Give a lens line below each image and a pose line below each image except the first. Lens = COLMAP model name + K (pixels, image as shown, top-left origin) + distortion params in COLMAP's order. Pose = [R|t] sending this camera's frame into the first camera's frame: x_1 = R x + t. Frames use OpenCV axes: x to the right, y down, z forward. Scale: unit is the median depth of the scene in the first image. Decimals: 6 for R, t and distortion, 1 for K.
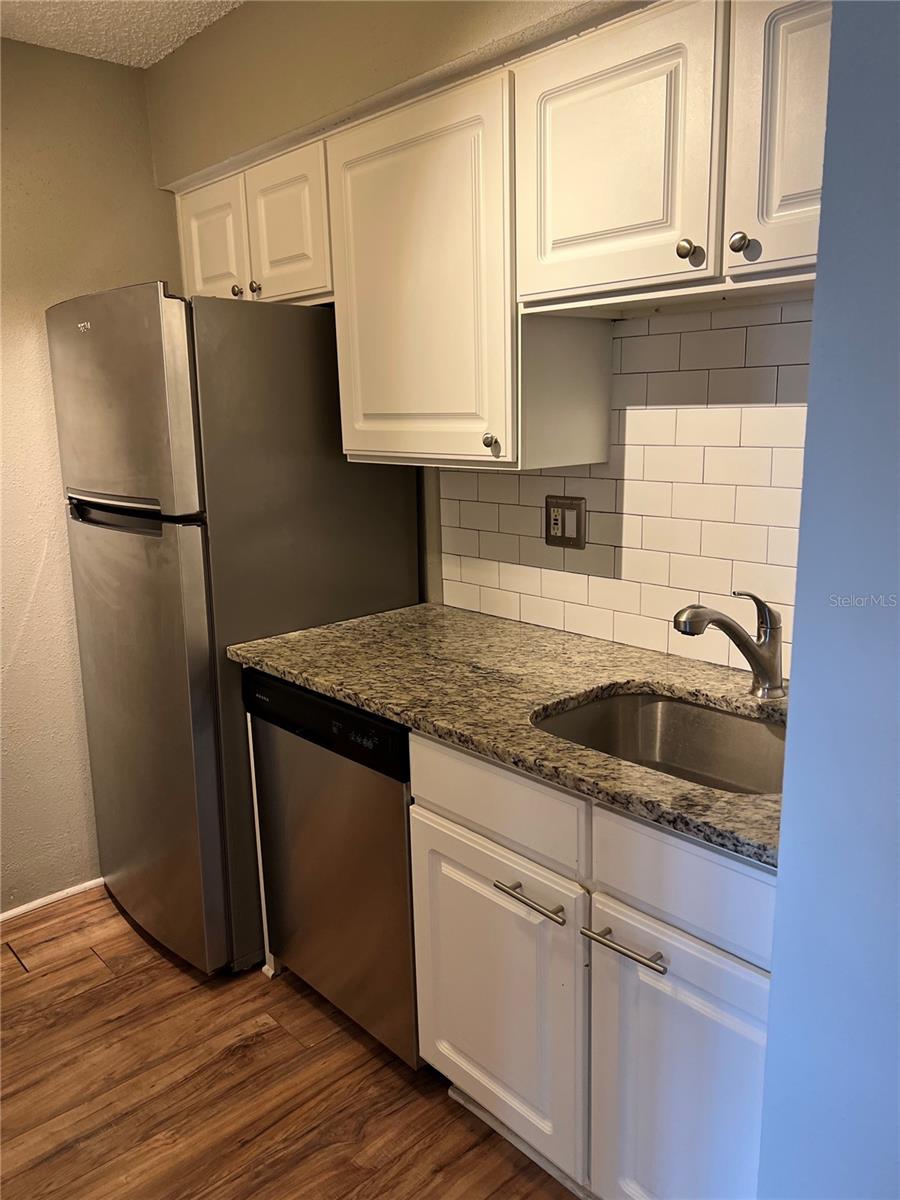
lens RADIAL K [[920.6, 0, 450.0], [0, 920.6, 600.0], [0, 0, 1]] dist [0.124729, -0.123613]
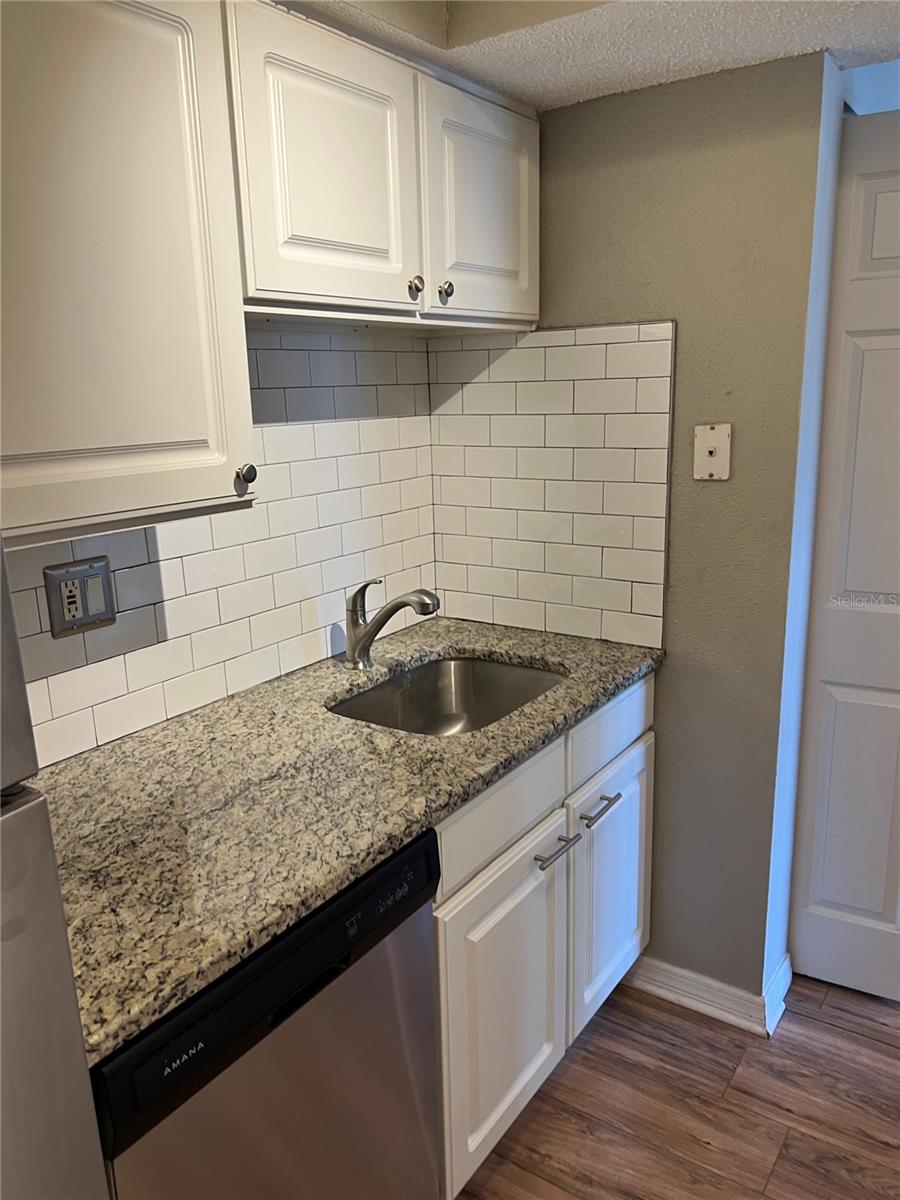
lens RADIAL K [[922.3, 0, 452.7], [0, 922.3, 609.5], [0, 0, 1]] dist [0.025847, -0.007049]
pose [[-0.259187, -0.194829, 0.945972, -0.670533], [0.238160, 0.936306, 0.258091, -0.205566], [-0.936003, 0.292186, -0.196278, 0.948422]]
